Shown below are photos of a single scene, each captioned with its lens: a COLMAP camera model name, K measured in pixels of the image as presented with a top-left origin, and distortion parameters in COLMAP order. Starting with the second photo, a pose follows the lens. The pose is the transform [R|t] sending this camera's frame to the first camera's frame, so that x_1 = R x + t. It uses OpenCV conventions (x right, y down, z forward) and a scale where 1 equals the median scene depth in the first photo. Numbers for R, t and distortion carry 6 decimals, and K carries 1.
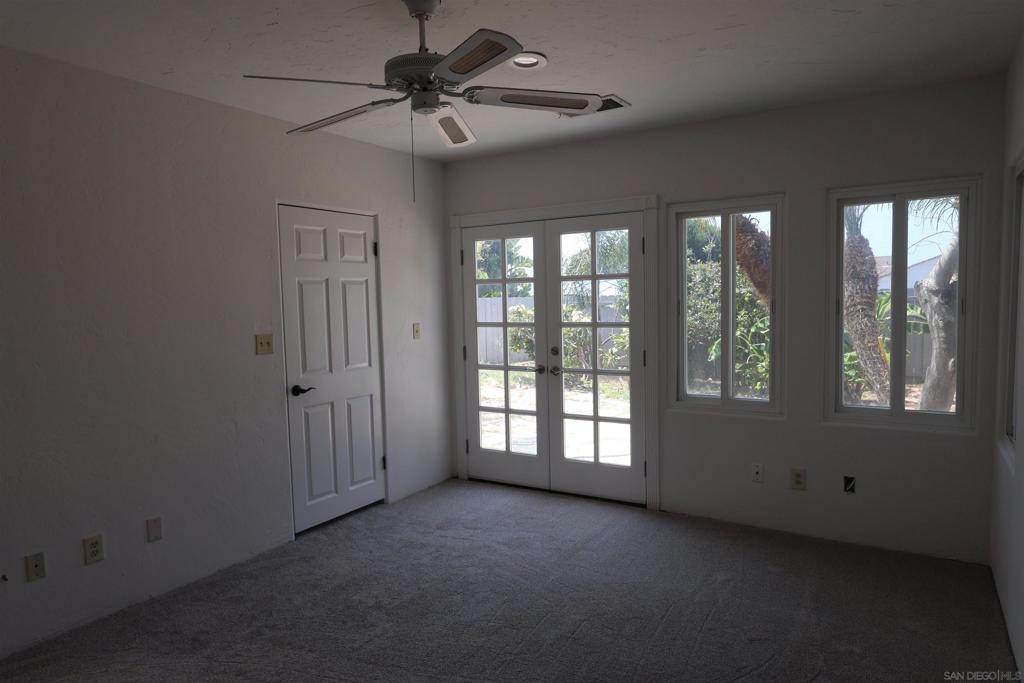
lens RADIAL K [[658.5, 0, 511.0], [0, 658.5, 339.1], [0, 0, 1]] dist [0.010434, 0.000900]
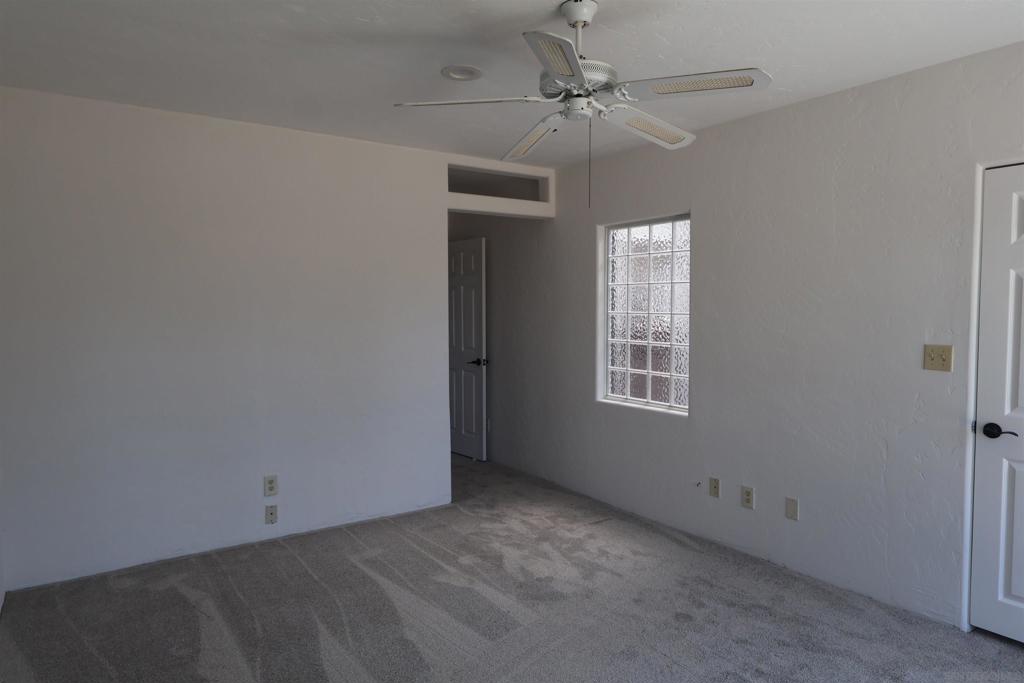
lens RADIAL K [[658.5, 0, 511.2], [0, 658.5, 344.1], [0, 0, 1]] dist [0.010434, 0.000900]
pose [[-0.398468, 0.074505, -0.914151, 0.538538], [-0.048732, 0.993567, 0.102220, -0.063150], [0.915886, 0.085280, -0.392275, 0.836792]]
